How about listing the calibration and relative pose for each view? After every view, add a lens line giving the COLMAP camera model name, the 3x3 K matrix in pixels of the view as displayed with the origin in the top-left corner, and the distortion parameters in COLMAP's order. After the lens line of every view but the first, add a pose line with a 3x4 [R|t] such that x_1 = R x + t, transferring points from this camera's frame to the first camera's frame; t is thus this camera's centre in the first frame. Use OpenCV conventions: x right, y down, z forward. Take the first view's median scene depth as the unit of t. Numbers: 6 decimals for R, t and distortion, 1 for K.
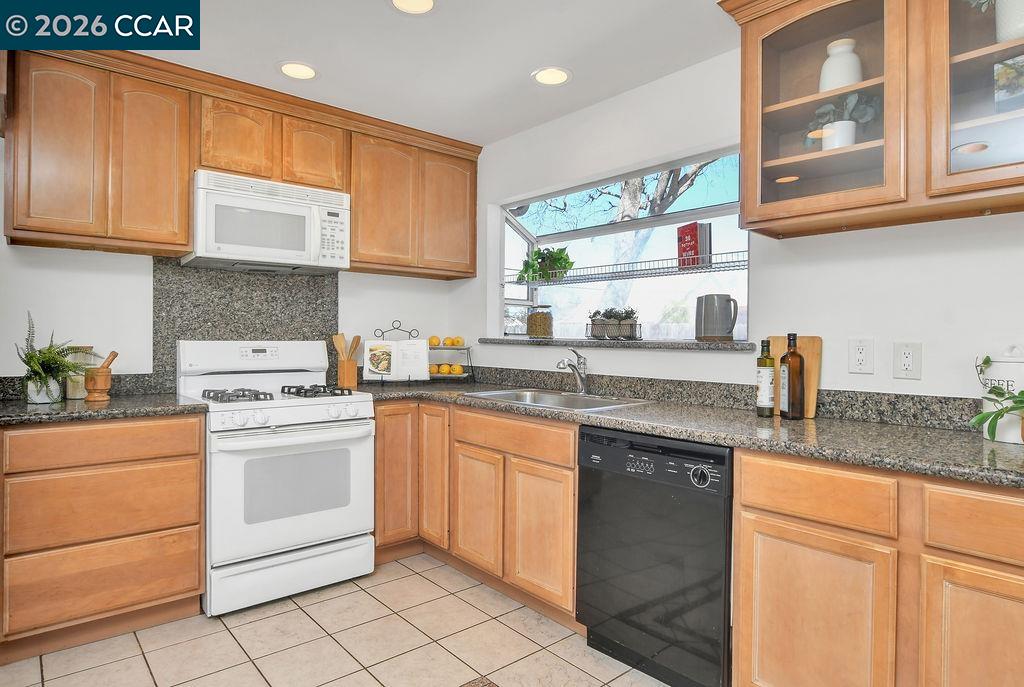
lens RADIAL K [[570.3, 0, 475.5], [0, 570.3, 331.3], [0, 0, 1]] dist [-0.016303, -0.002443]
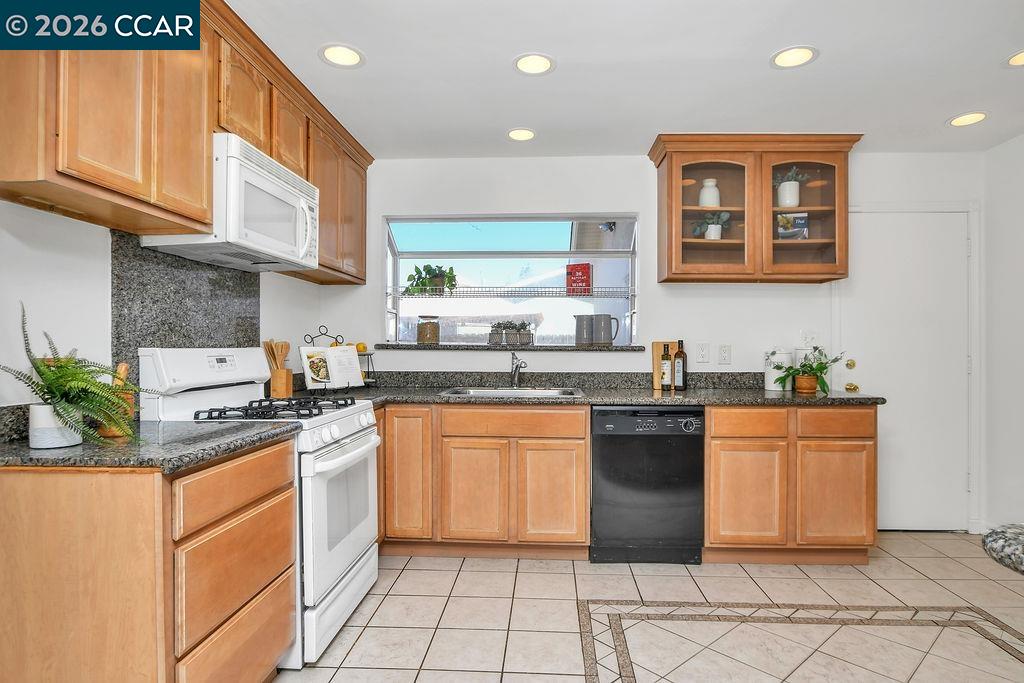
lens RADIAL K [[570.3, 0, 509.3], [0, 570.3, 339.2], [0, 0, 1]] dist [-0.016303, -0.002443]
pose [[0.677739, 0.003706, 0.735293, -0.757266], [-0.004785, 0.999988, -0.000629, 0.002978], [-0.735287, -0.003092, 0.677749, 0.156952]]
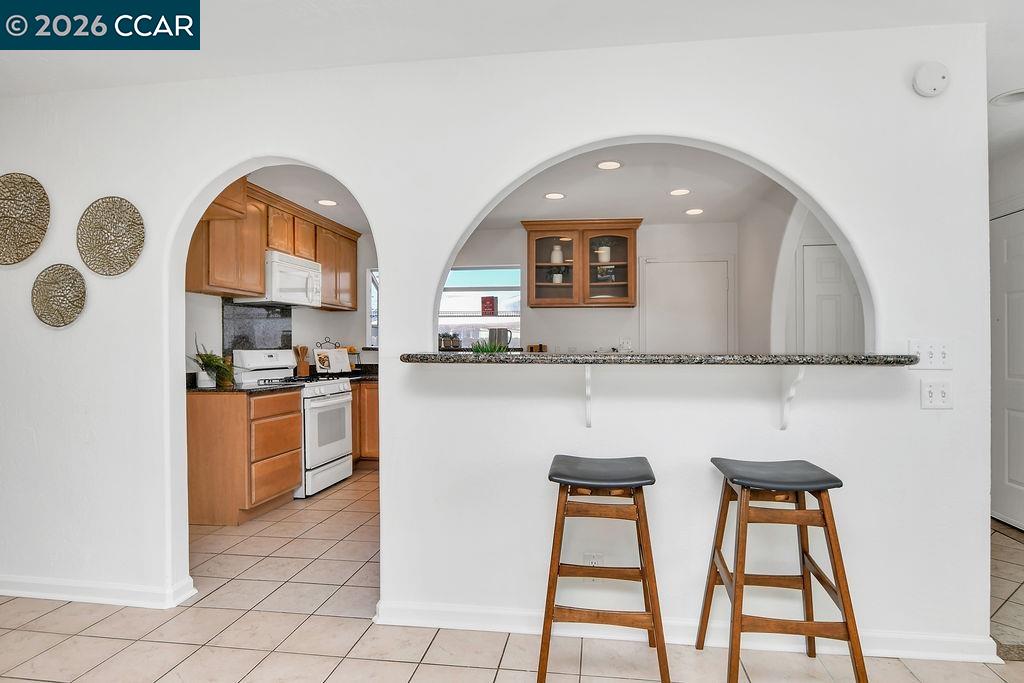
lens RADIAL K [[570.3, 0, 494.2], [0, 570.3, 342.8], [0, 0, 1]] dist [-0.016303, -0.002443]
pose [[0.756965, -0.000872, 0.653455, -1.036784], [-0.001013, 0.999996, 0.002507, -0.008990], [-0.653455, -0.002560, 0.756961, -0.697053]]
